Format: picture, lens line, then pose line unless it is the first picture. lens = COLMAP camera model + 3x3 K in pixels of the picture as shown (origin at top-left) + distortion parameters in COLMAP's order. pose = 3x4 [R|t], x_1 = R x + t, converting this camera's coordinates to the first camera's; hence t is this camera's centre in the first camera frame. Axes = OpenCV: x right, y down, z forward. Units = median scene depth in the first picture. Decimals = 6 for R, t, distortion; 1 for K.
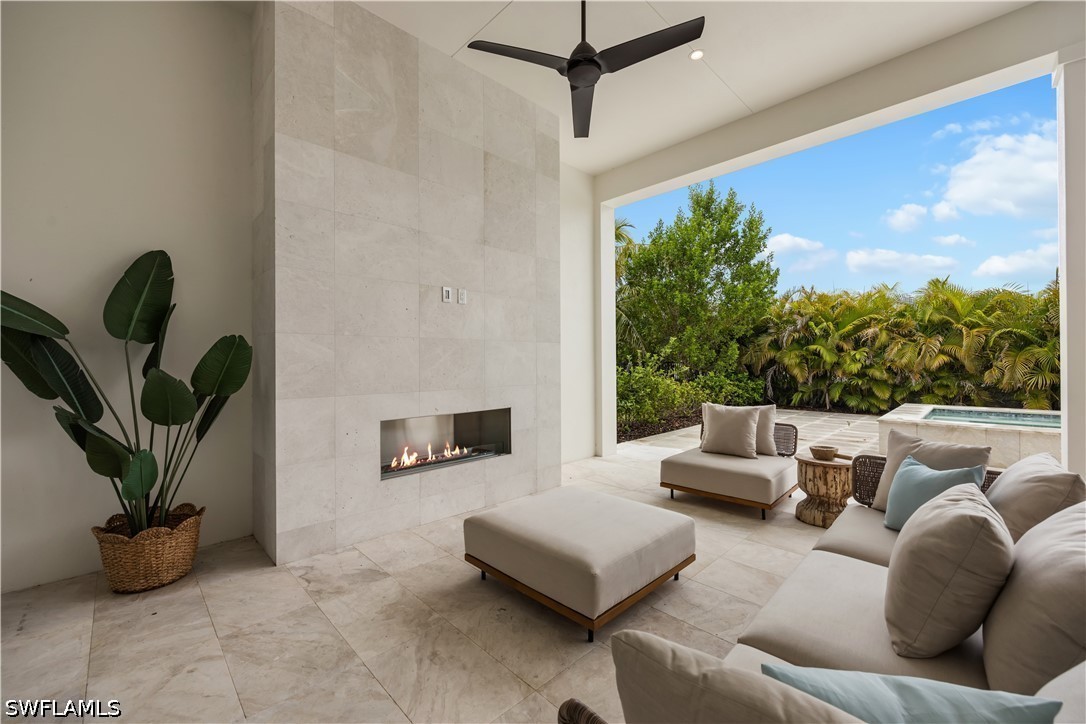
lens RADIAL K [[441.7, 0, 545.0], [0, 441.7, 362.5], [0, 0, 1]] dist [-0.000754, -0.000114]
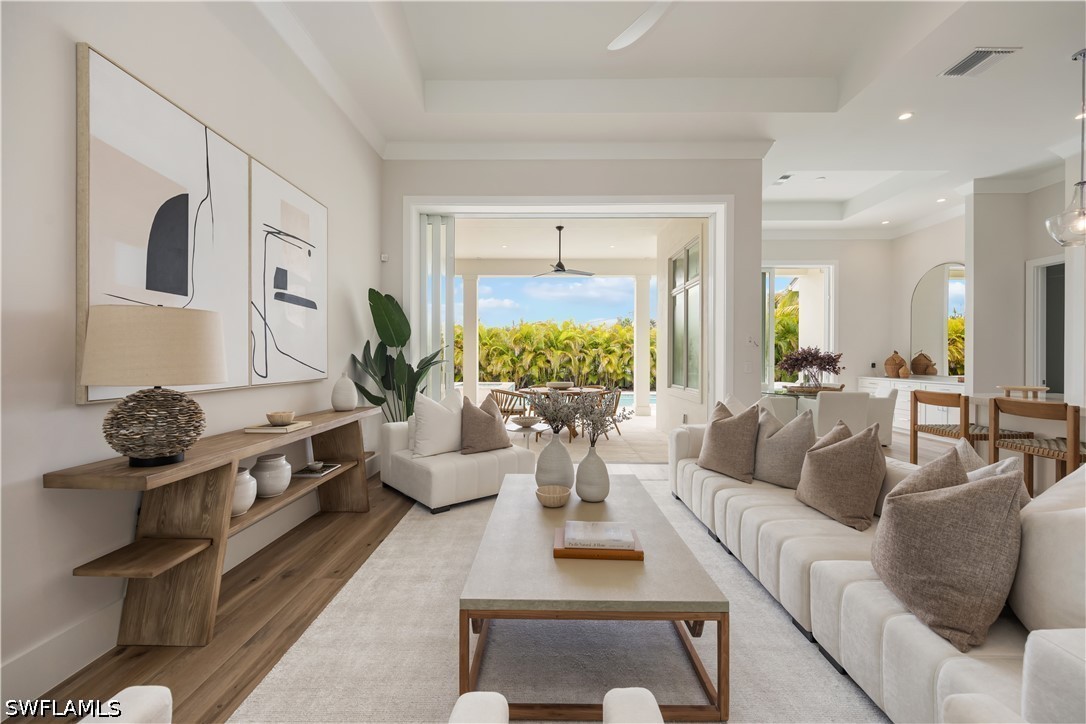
lens RADIAL K [[441.7, 0, 541.6], [0, 441.7, 361.0], [0, 0, 1]] dist [-0.000754, -0.000114]
pose [[0.690124, 0.001285, 0.723690, -0.314498], [-0.005828, 0.999976, 0.003782, -0.012067], [-0.723668, -0.006828, 0.690115, -0.561390]]
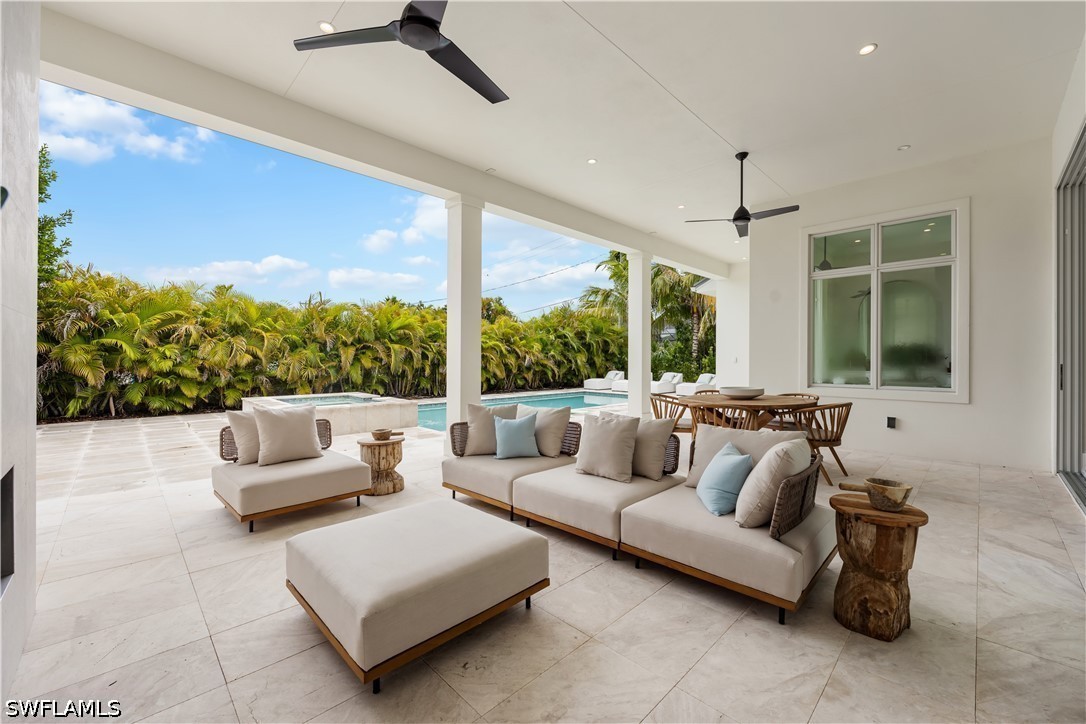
lens RADIAL K [[441.7, 0, 539.8], [0, 441.7, 364.0], [0, 0, 1]] dist [-0.000754, -0.000114]
pose [[-0.024184, -0.006990, 0.999683, -0.243101], [-0.003050, 0.999971, 0.006918, -0.000588], [-0.999703, -0.002882, -0.024204, 0.236469]]
